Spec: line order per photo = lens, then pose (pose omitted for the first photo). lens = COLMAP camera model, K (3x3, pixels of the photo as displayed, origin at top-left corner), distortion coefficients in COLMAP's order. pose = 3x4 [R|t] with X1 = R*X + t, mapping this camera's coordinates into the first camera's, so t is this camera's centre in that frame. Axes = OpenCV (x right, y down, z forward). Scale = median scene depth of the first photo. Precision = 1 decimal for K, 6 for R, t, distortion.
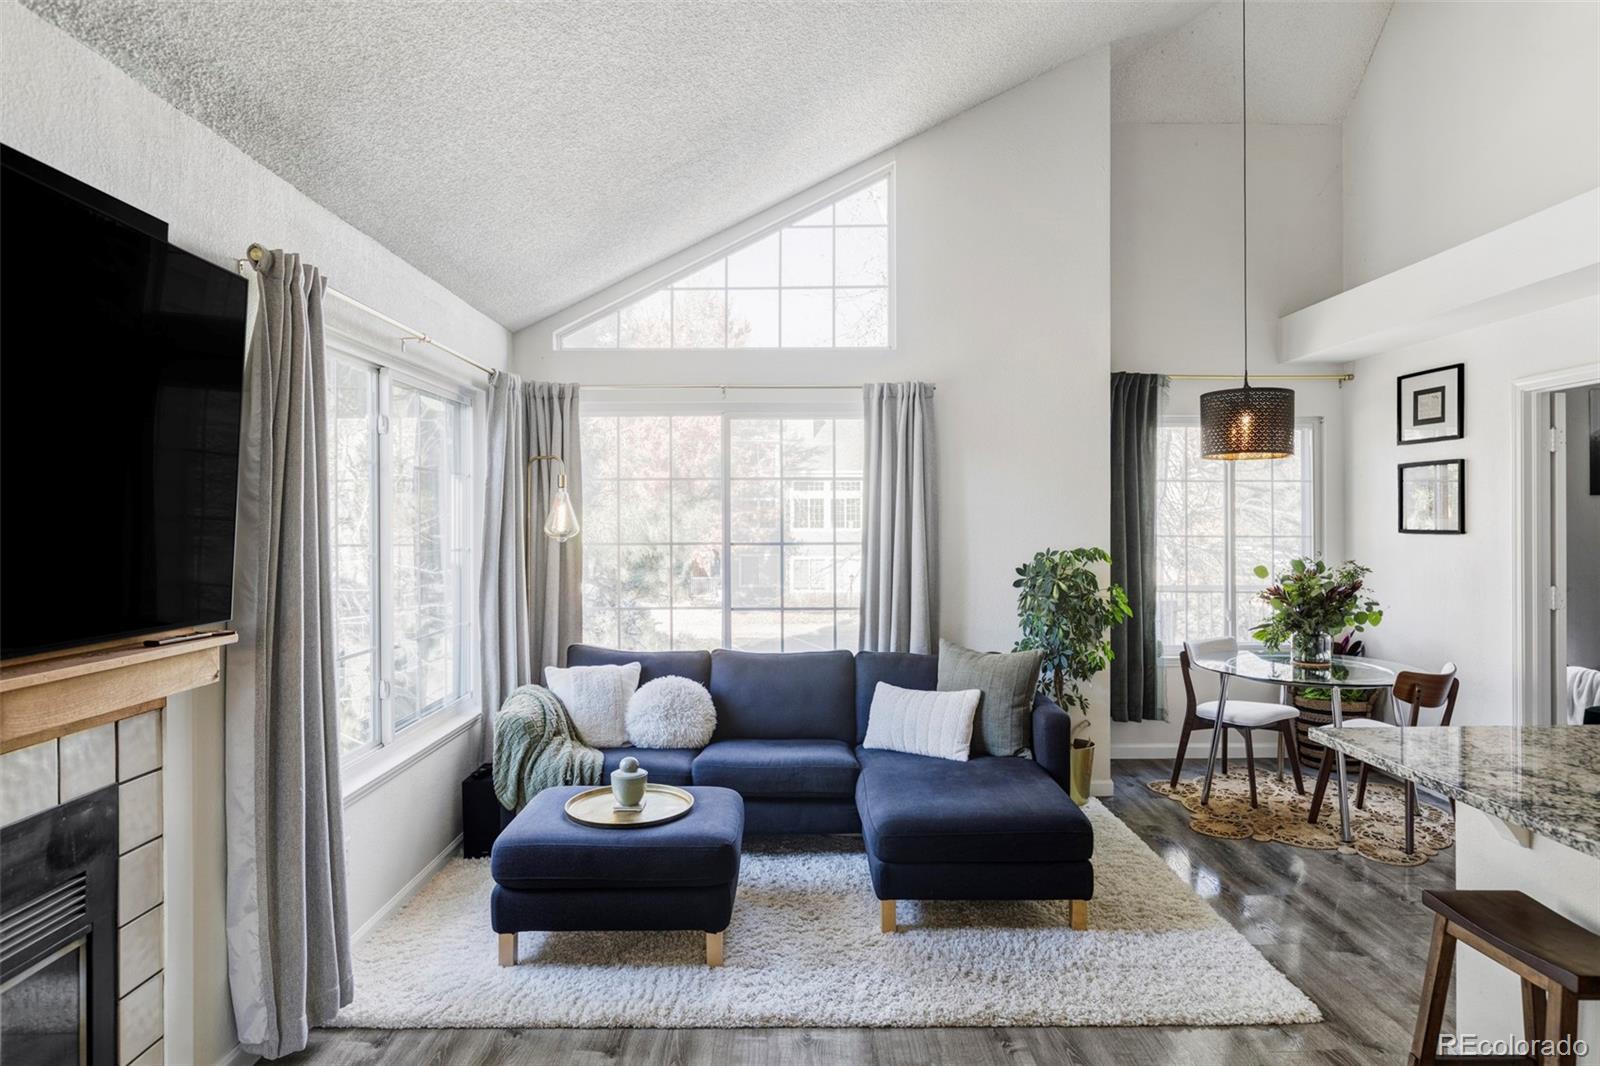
lens RADIAL K [[894.4, 0, 800.0], [0, 894.4, 533.0], [0, 0, 1]] dist [-0.000894, -0.001156]
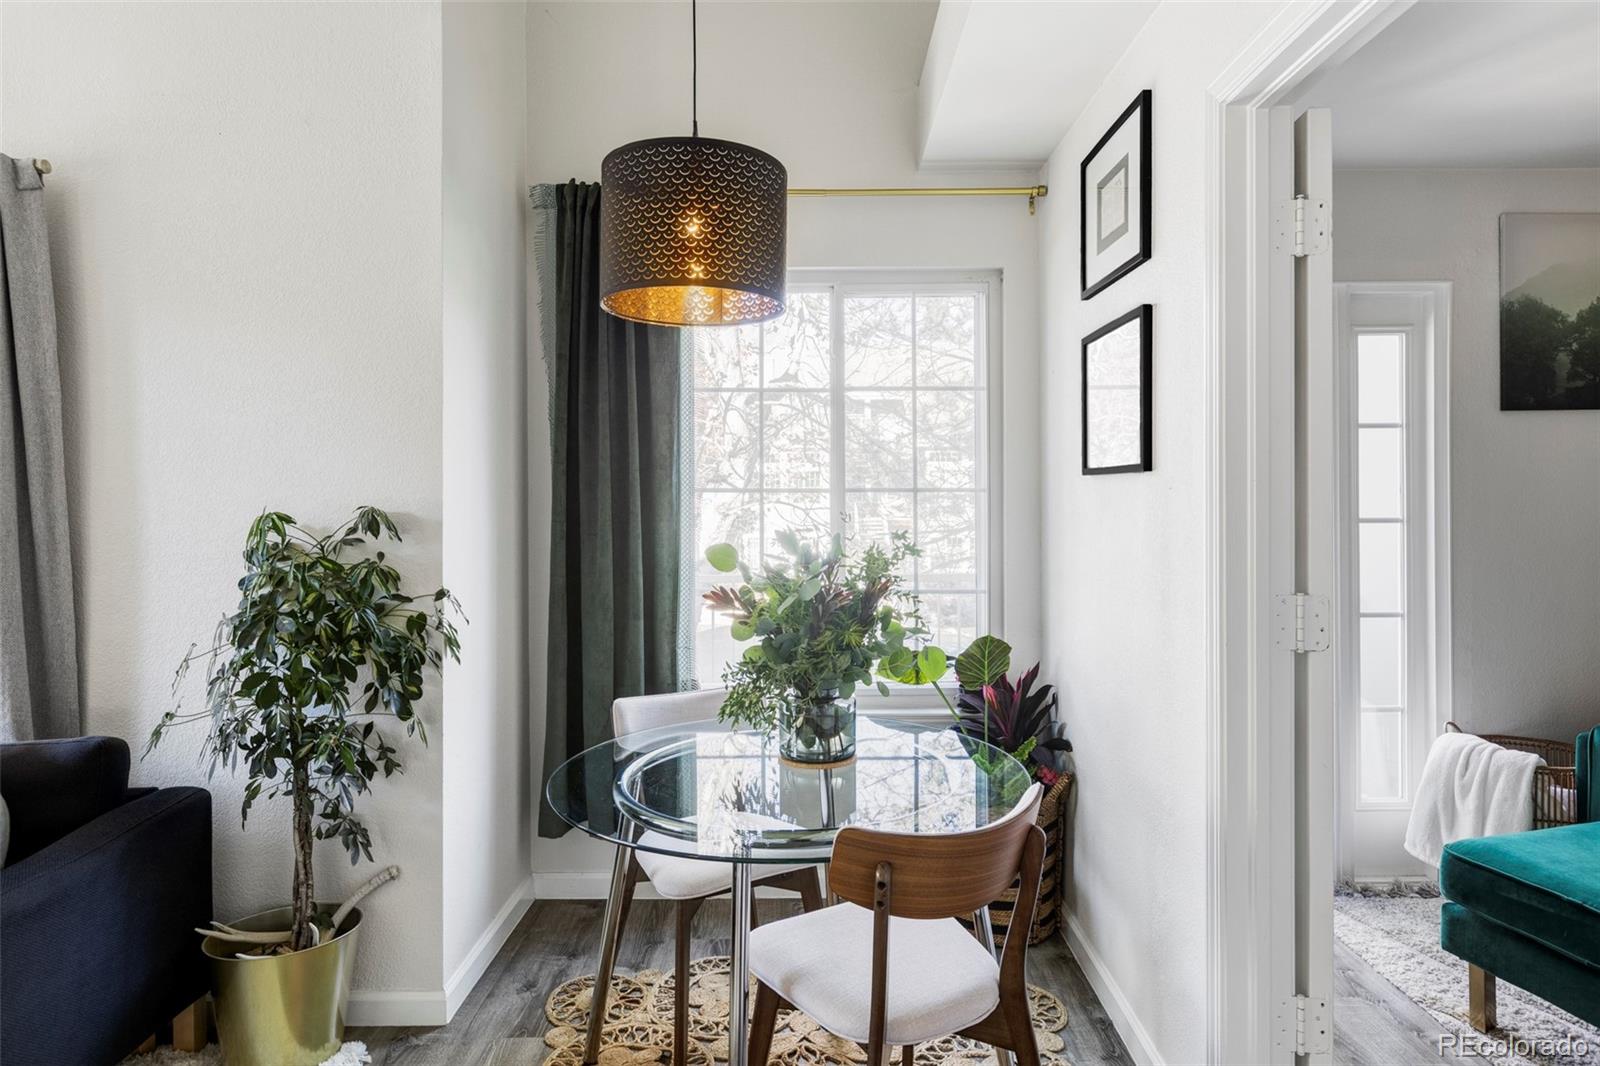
lens RADIAL K [[913.3, 0, 796.5], [0, 913.3, 517.5], [0, 0, 1]] dist [-0.000162, -0.000915]
pose [[0.999809, -0.006226, -0.018525, 0.556817], [0.006447, 0.999908, 0.011941, 0.016394], [0.018449, -0.012058, 0.999757, 0.523093]]
